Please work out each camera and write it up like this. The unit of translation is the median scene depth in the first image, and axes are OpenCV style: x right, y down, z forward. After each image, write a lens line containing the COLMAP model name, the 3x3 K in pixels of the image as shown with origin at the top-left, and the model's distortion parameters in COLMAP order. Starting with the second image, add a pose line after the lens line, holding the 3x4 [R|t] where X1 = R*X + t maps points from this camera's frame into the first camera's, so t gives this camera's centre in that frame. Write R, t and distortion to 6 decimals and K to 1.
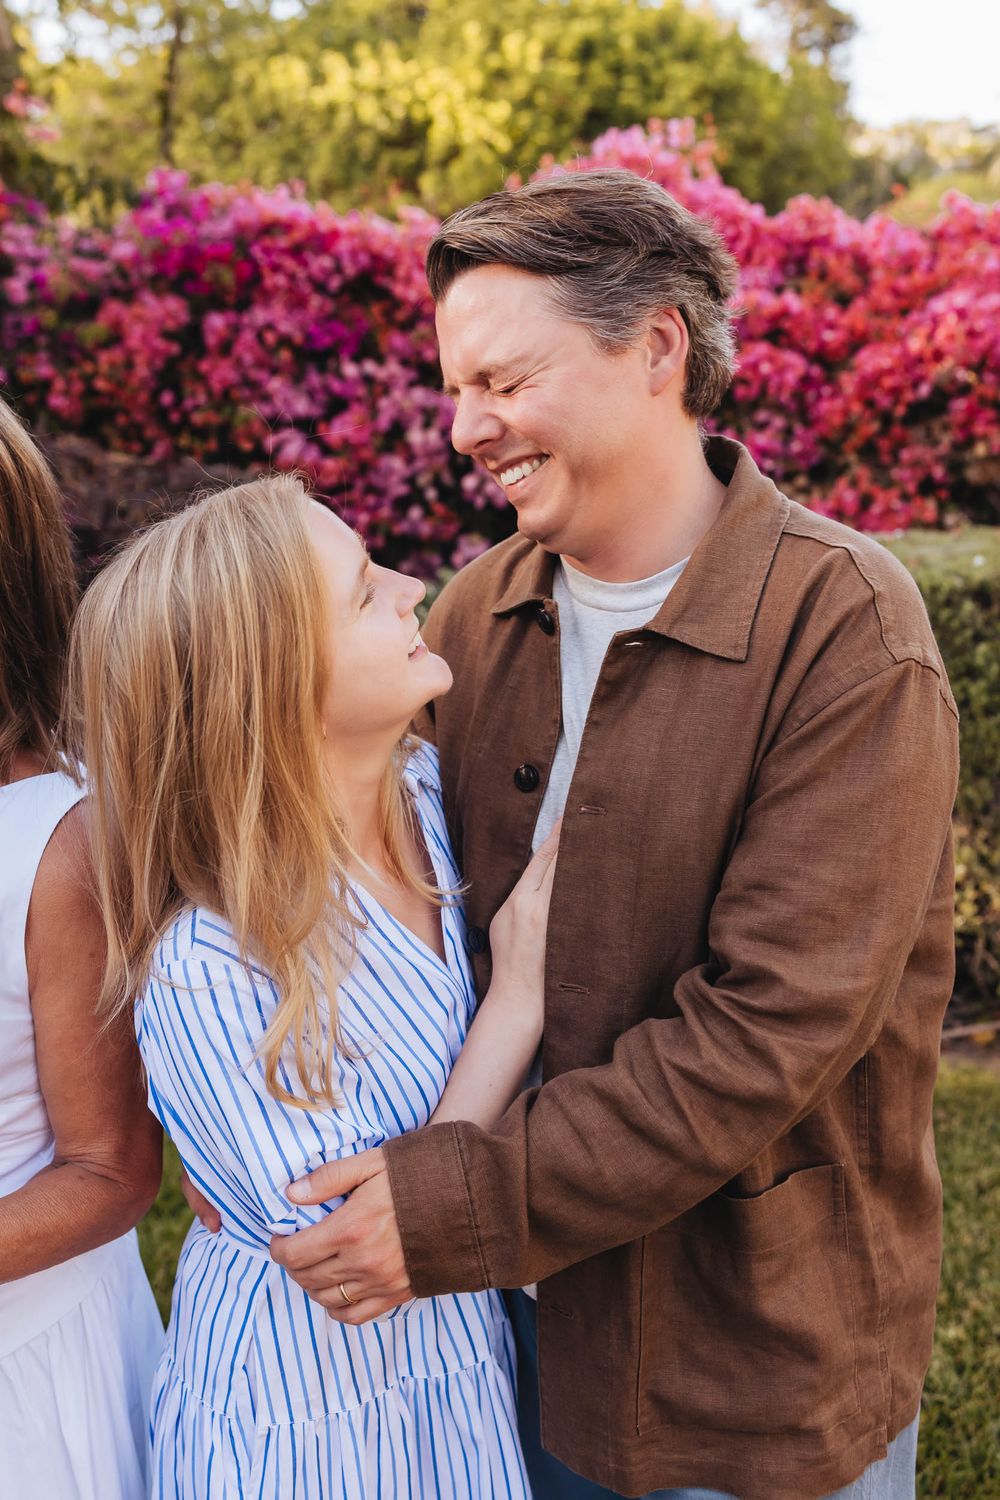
lens RADIAL K [[1427.1, 0, 469.4], [0, 1427.1, 725.7], [0, 0, 1]] dist [-0.002883, 0.009198]
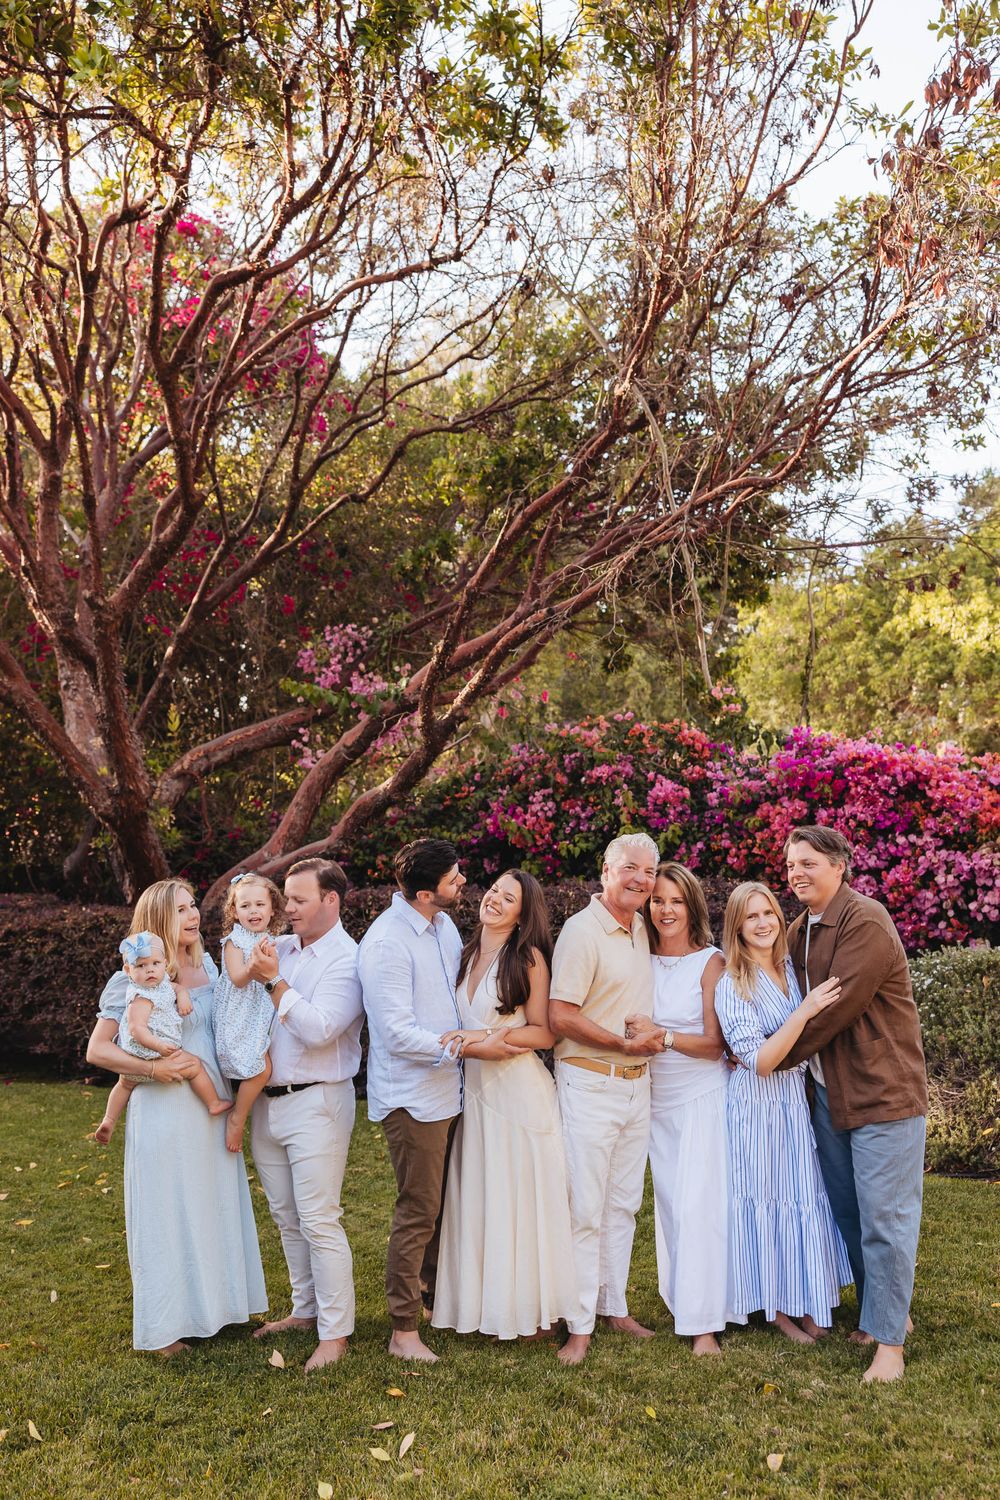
lens RADIAL K [[1432.7, 0, 495.3], [0, 1432.7, 777.1], [0, 0, 1]] dist [0.016391, 0.018741]
pose [[0.895903, -0.042335, -0.442229, 0.235950], [-0.077647, 0.965204, -0.249704, 0.136353], [0.437412, 0.258048, 0.861442, -0.674481]]
